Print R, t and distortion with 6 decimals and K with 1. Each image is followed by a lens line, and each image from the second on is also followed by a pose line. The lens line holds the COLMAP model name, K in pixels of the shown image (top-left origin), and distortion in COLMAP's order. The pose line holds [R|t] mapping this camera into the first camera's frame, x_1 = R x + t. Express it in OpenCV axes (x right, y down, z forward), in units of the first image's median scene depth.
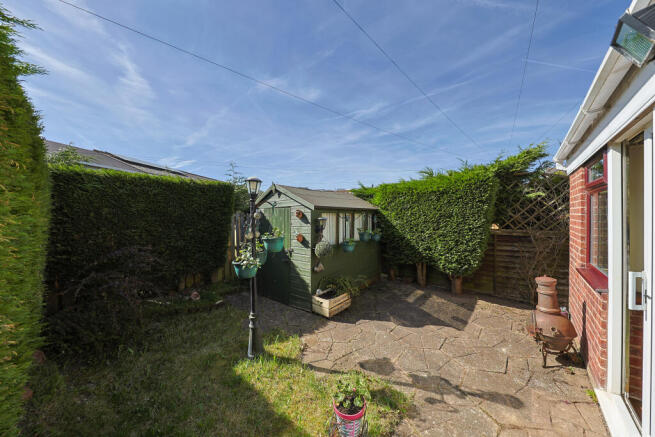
lens RADIAL K [[224.6, 0, 327.8], [0, 224.6, 216.2], [0, 0, 1]] dist [0.000340, 0.000023]
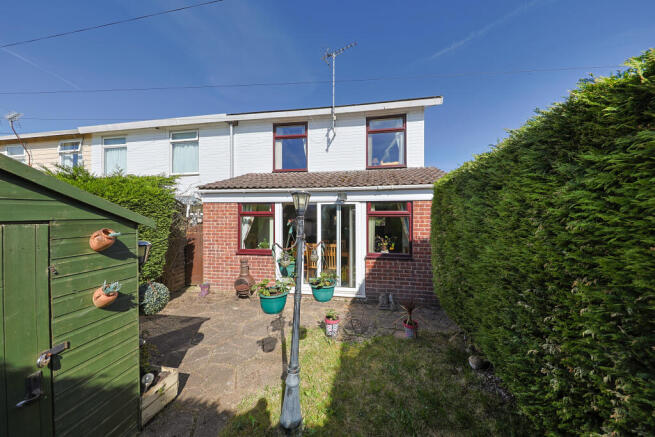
lens RADIAL K [[213.2, 0, 329.0], [0, 213.2, 222.5], [0, 0, 1]] dist [-0.000403, -0.000032]
pose [[-0.513419, 0.006044, 0.858117, -0.810706], [0.008403, 0.999963, -0.002015, -0.040915], [-0.858097, 0.006176, -0.513451, 1.021072]]
